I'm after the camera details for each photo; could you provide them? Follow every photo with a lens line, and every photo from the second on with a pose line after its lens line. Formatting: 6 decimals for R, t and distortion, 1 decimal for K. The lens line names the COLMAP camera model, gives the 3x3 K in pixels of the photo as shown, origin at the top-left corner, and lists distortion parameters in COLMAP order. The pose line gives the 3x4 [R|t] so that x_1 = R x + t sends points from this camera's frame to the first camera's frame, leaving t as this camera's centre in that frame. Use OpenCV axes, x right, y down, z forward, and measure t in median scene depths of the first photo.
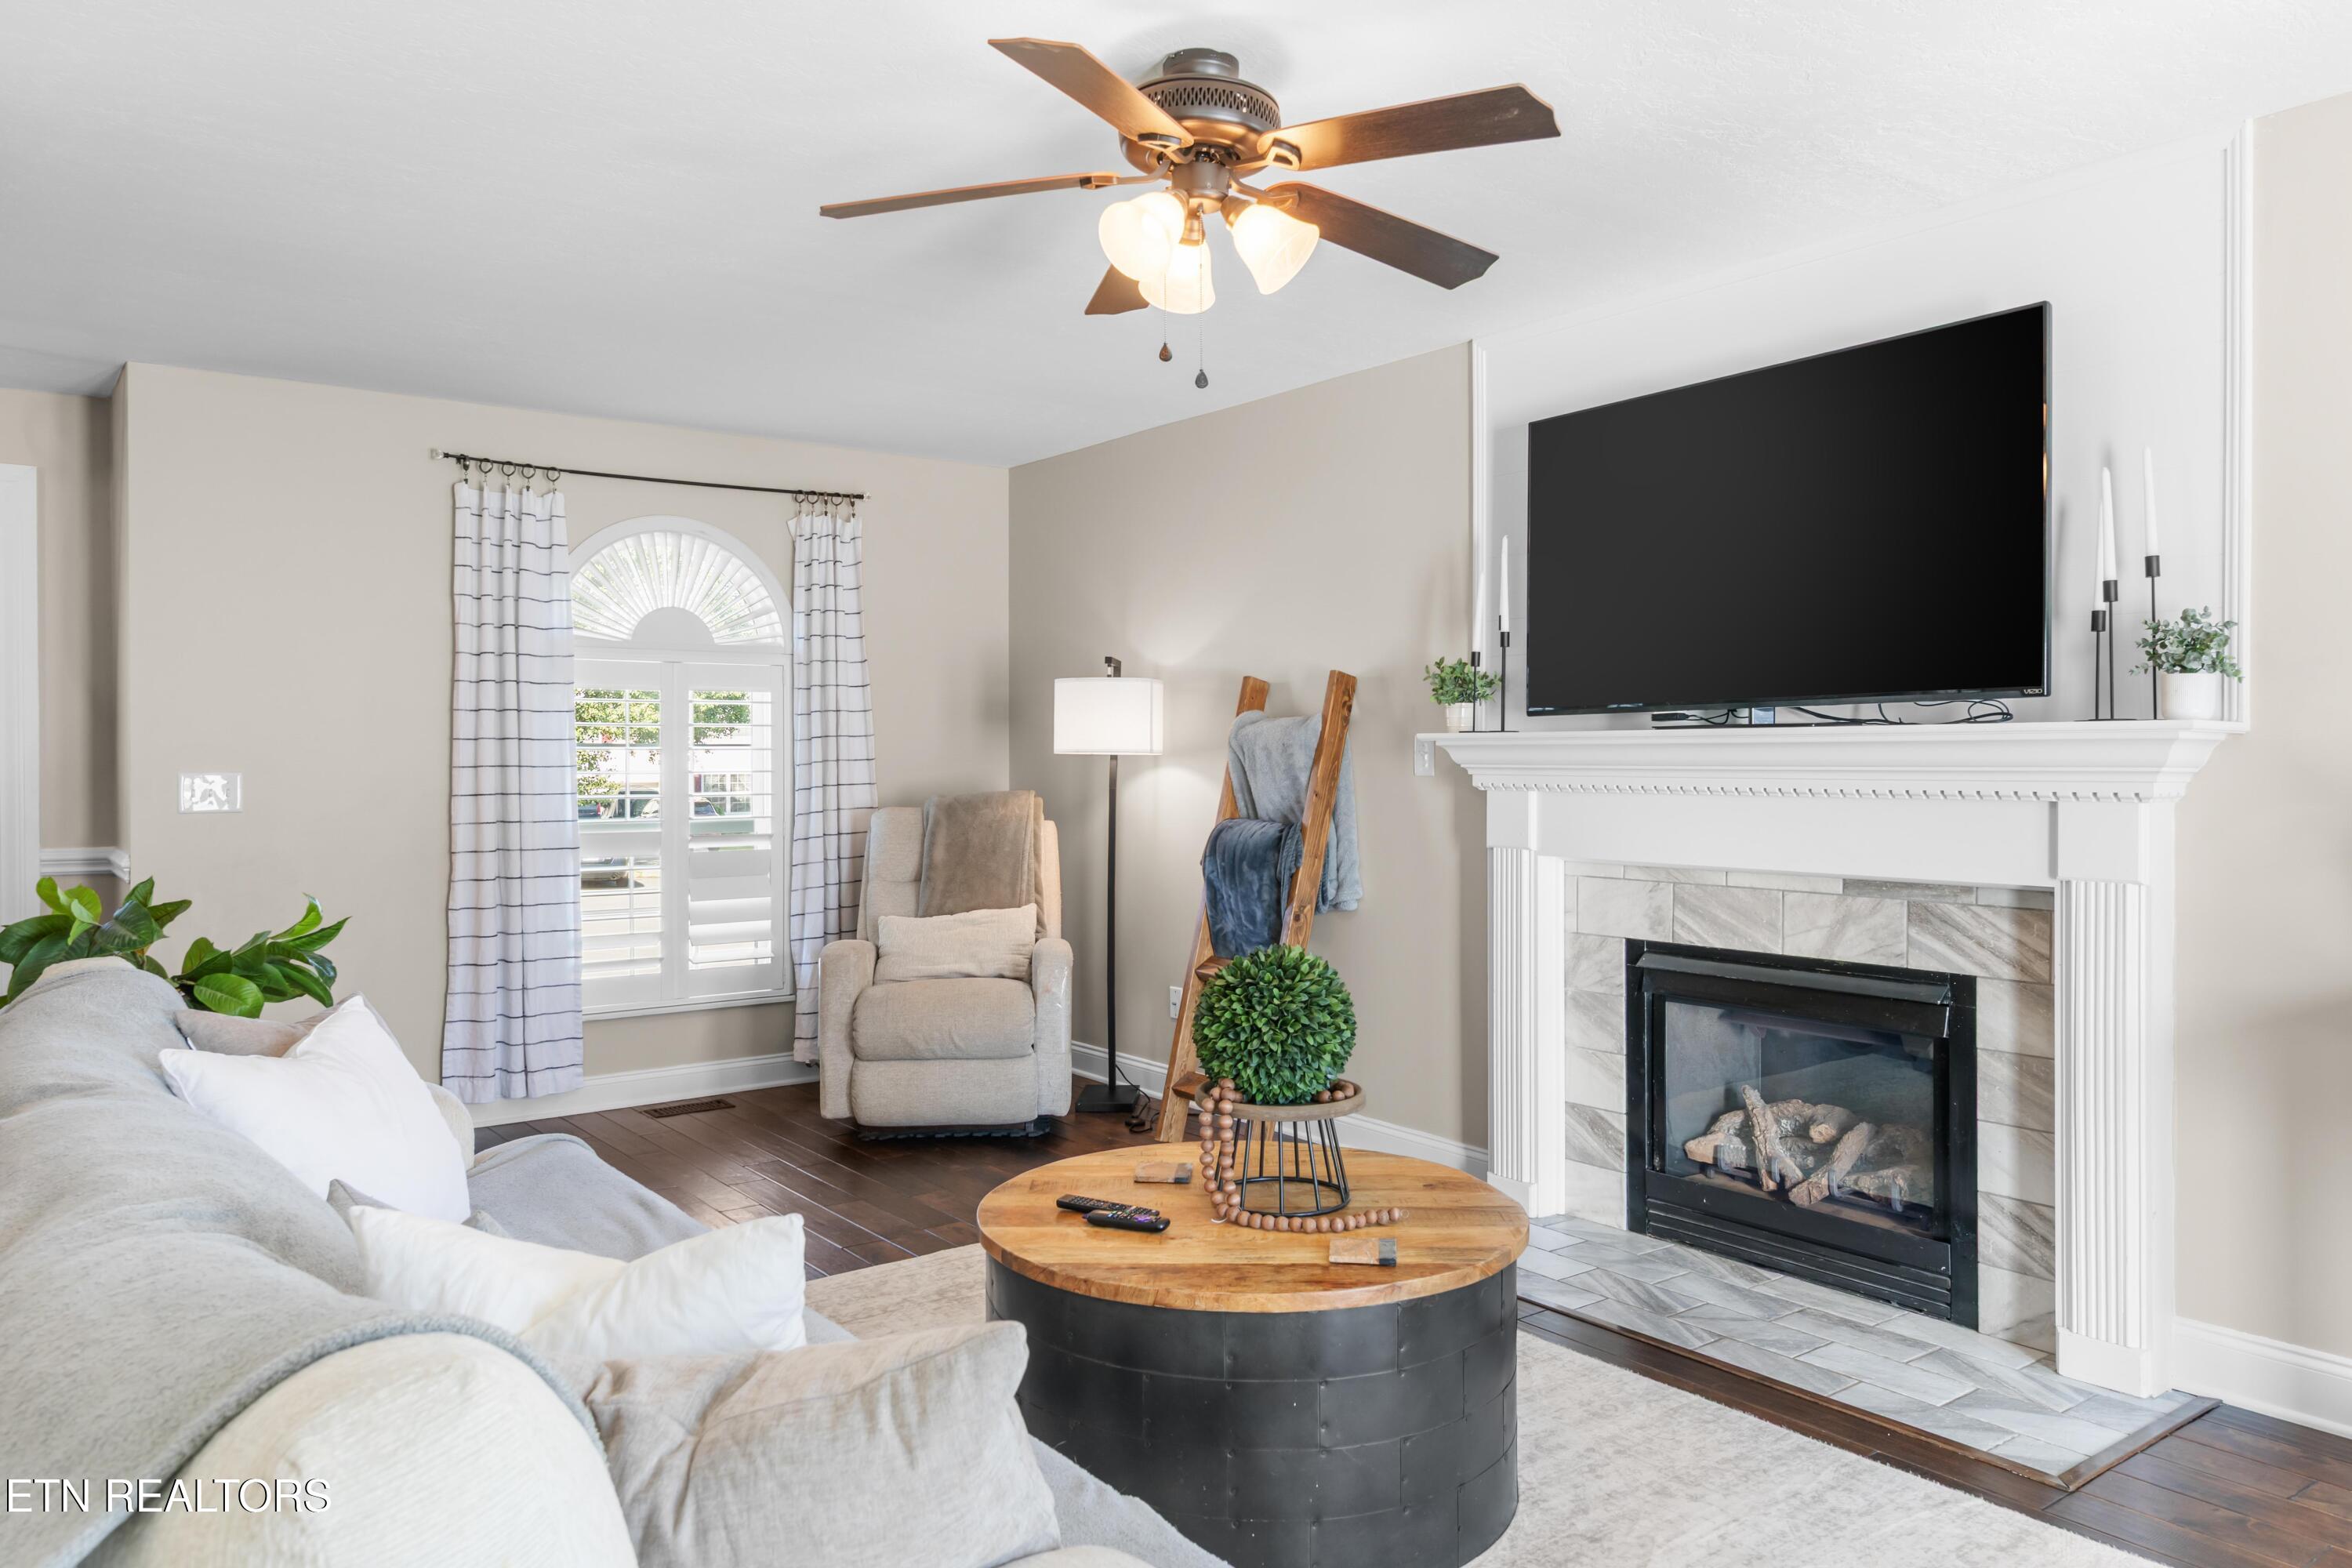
lens RADIAL K [[1616.1, 0, 1158.7], [0, 1616.1, 768.5], [0, 0, 1]] dist [0.003393, 0.000049]
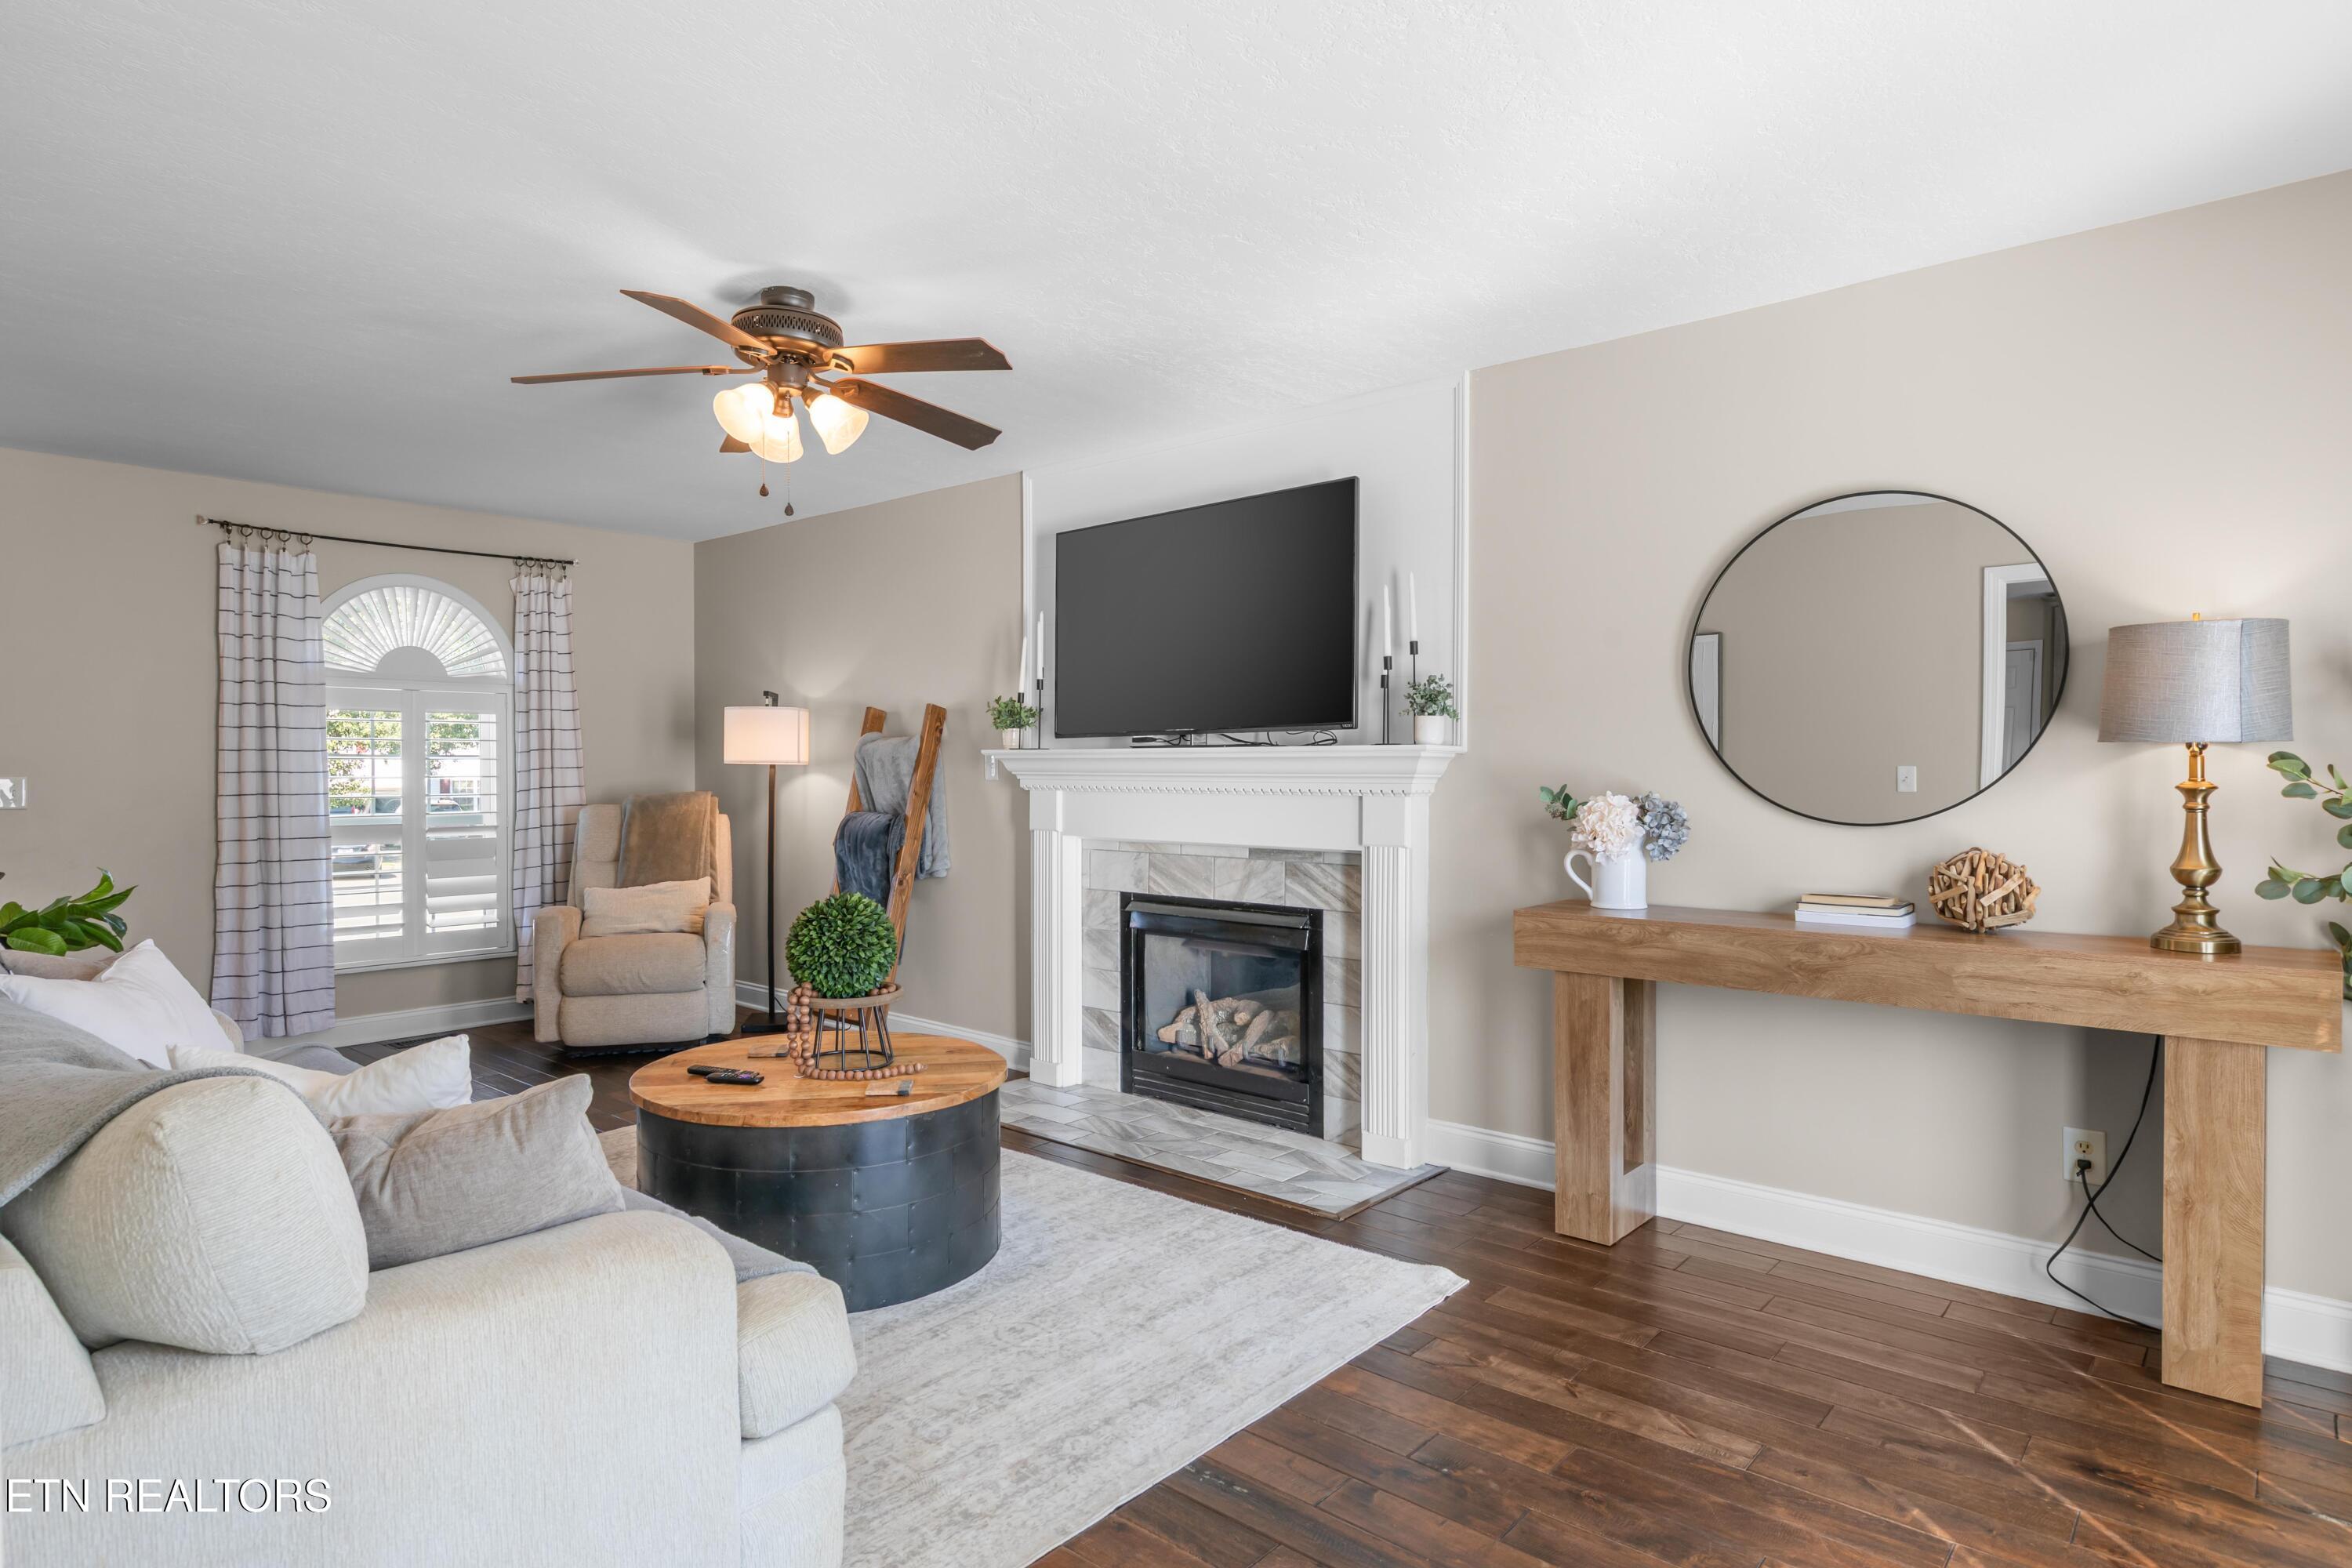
lens RADIAL K [[1308.2, 0, 1115.5], [0, 1308.2, 791.5], [0, 0, 1]] dist [0.004858, 0.000904]
pose [[0.981434, -0.000753, 0.191801, 0.069393], [-0.001486, 0.999932, 0.011531, 0.001586], [-0.191797, -0.011602, 0.981366, -0.180486]]
